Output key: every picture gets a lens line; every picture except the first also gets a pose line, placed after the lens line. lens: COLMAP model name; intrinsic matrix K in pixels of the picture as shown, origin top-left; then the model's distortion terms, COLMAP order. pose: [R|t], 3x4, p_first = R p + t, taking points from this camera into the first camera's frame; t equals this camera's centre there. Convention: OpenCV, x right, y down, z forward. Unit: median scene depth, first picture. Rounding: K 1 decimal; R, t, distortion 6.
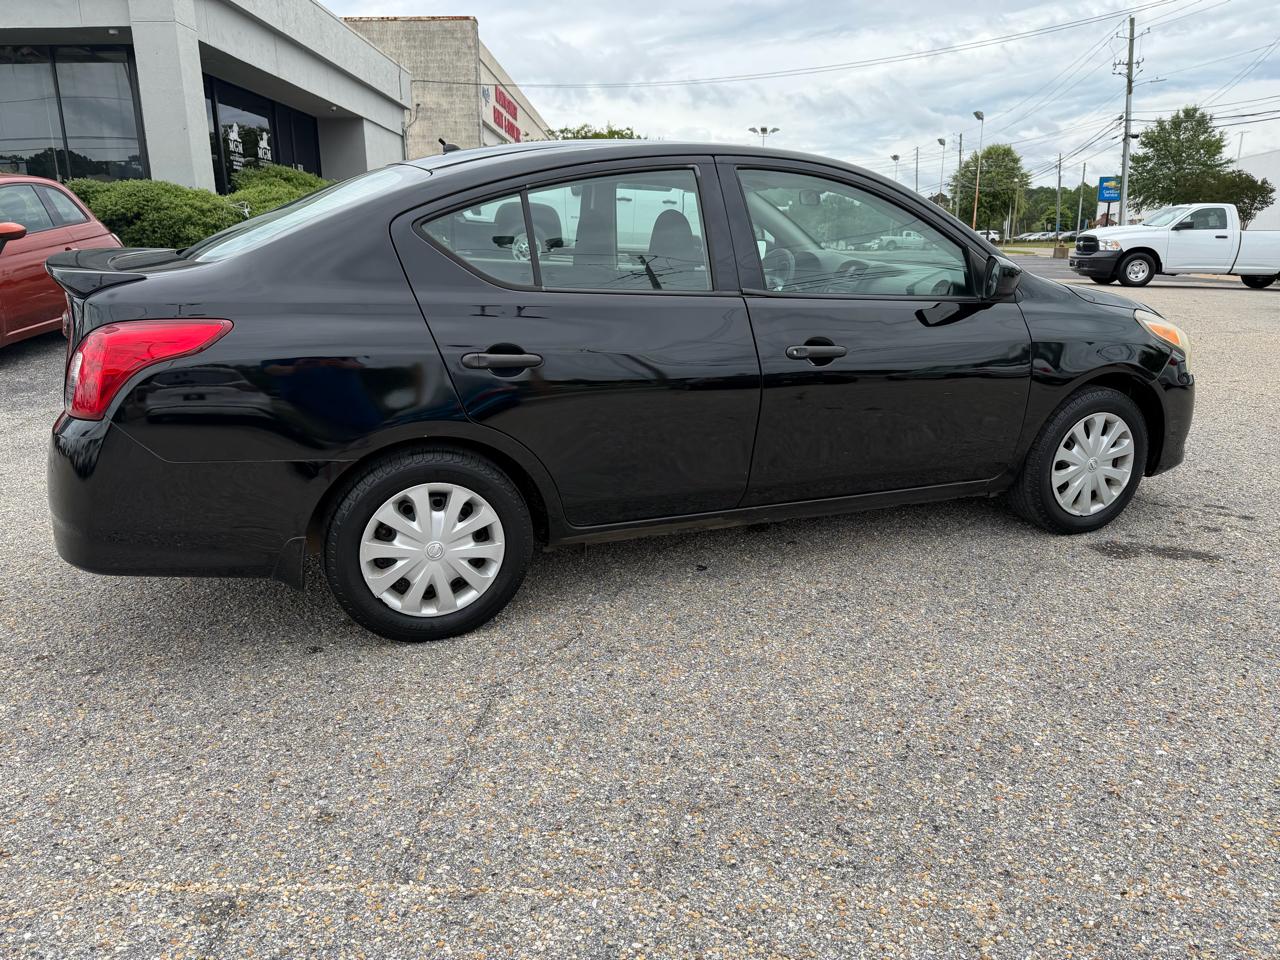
lens RADIAL K [[900.7, 0, 641.4], [0, 900.7, 478.5], [0, 0, 1]] dist [0.027500, -0.035740]
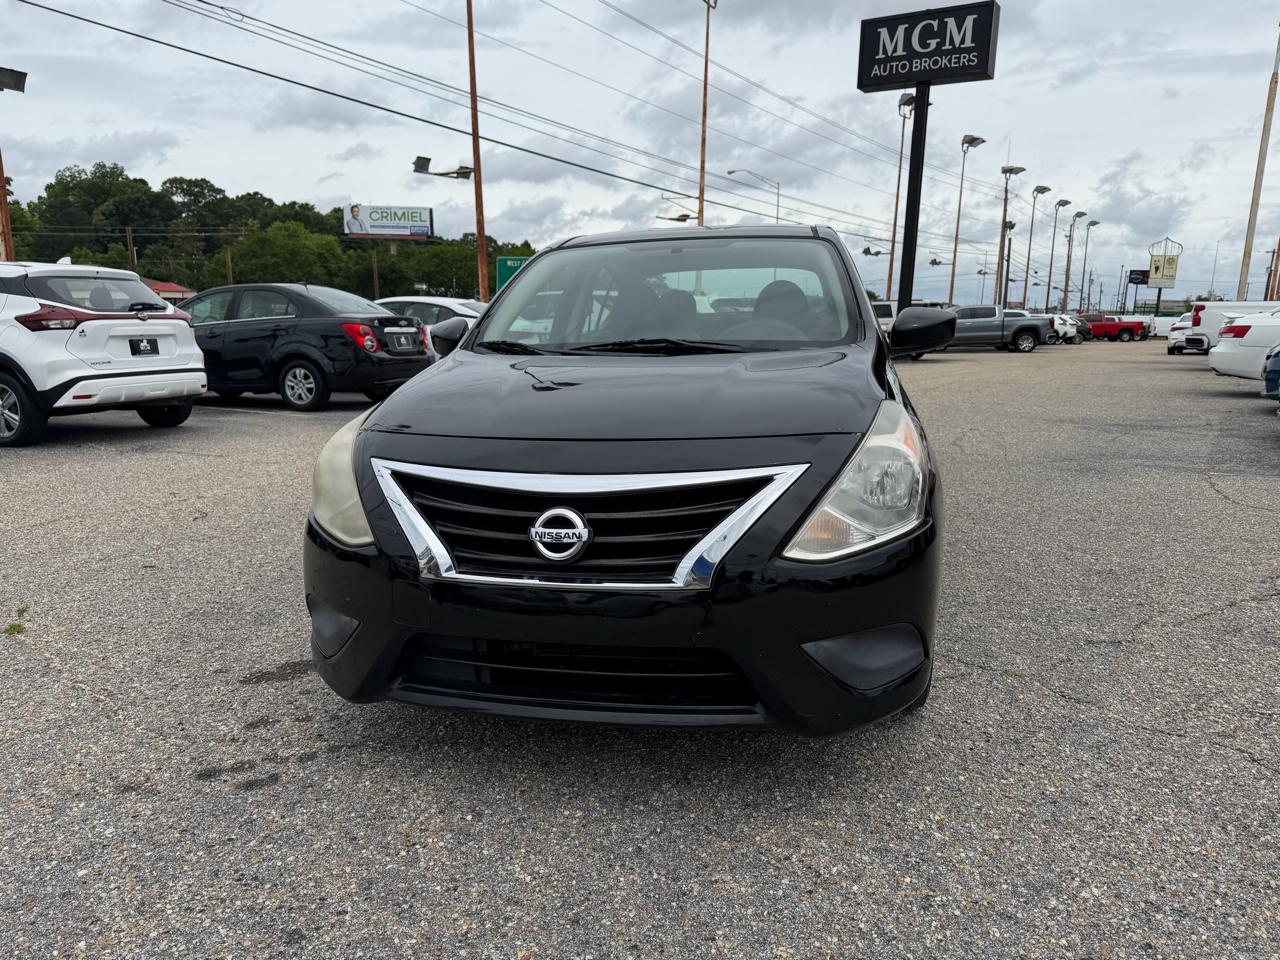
lens RADIAL K [[900.7, 0, 633.1], [0, 900.7, 473.3], [0, 0, 1]] dist [0.027500, -0.035740]
pose [[-0.556828, 0.146084, -0.817681, 0.357173], [-0.227635, 0.919887, 0.319360, -0.141281], [0.798827, 0.363961, -0.478965, 0.528713]]
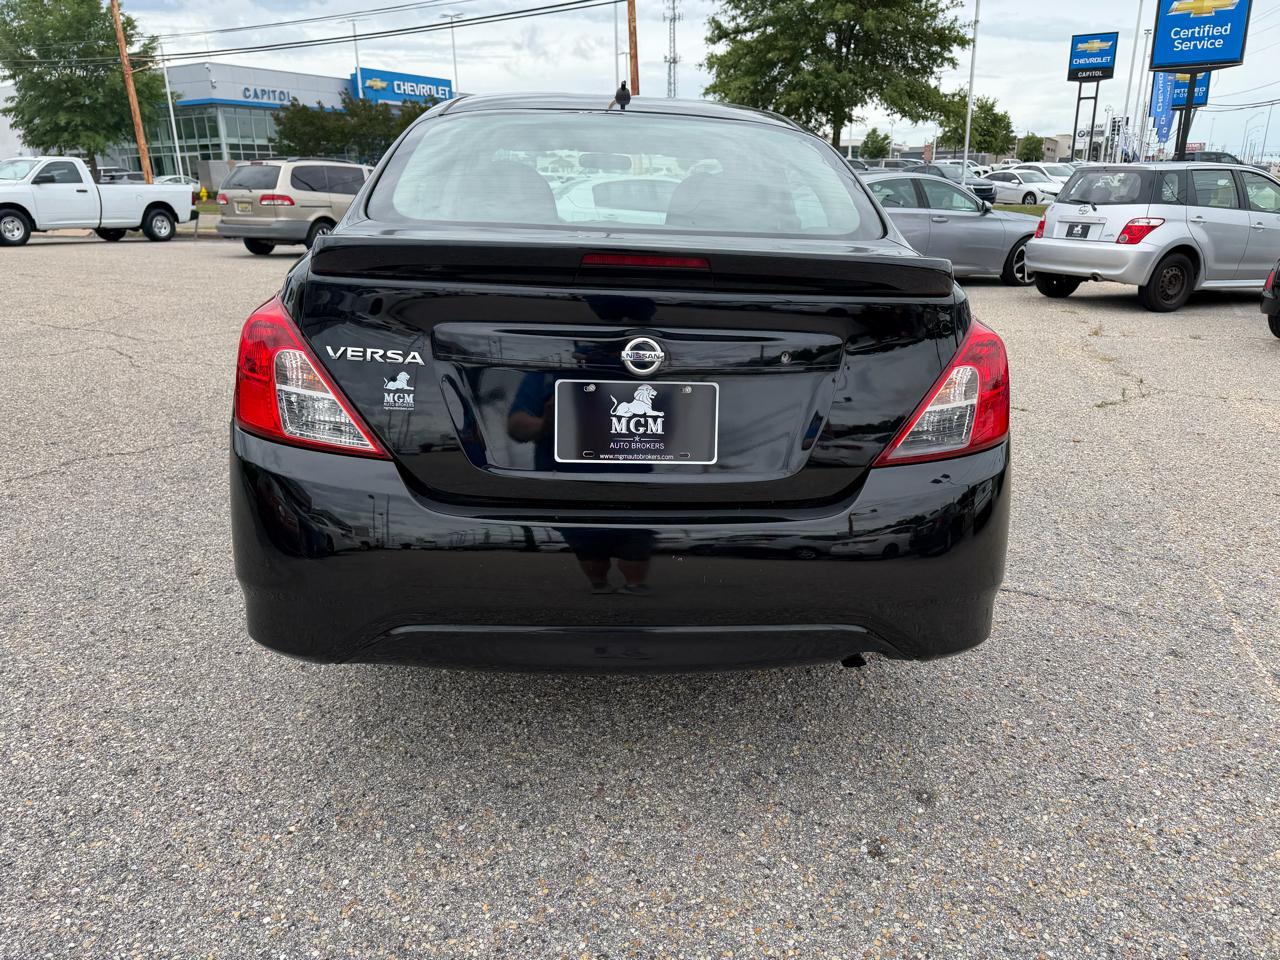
lens RADIAL K [[900.7, 0, 642.3], [0, 900.7, 467.5], [0, 0, 1]] dist [0.027500, -0.035740]
pose [[0.307708, -0.280331, 0.909247, -0.318738], [0.245695, 0.946614, 0.208703, -0.064081], [-0.919212, 0.159177, 0.360157, 0.224451]]
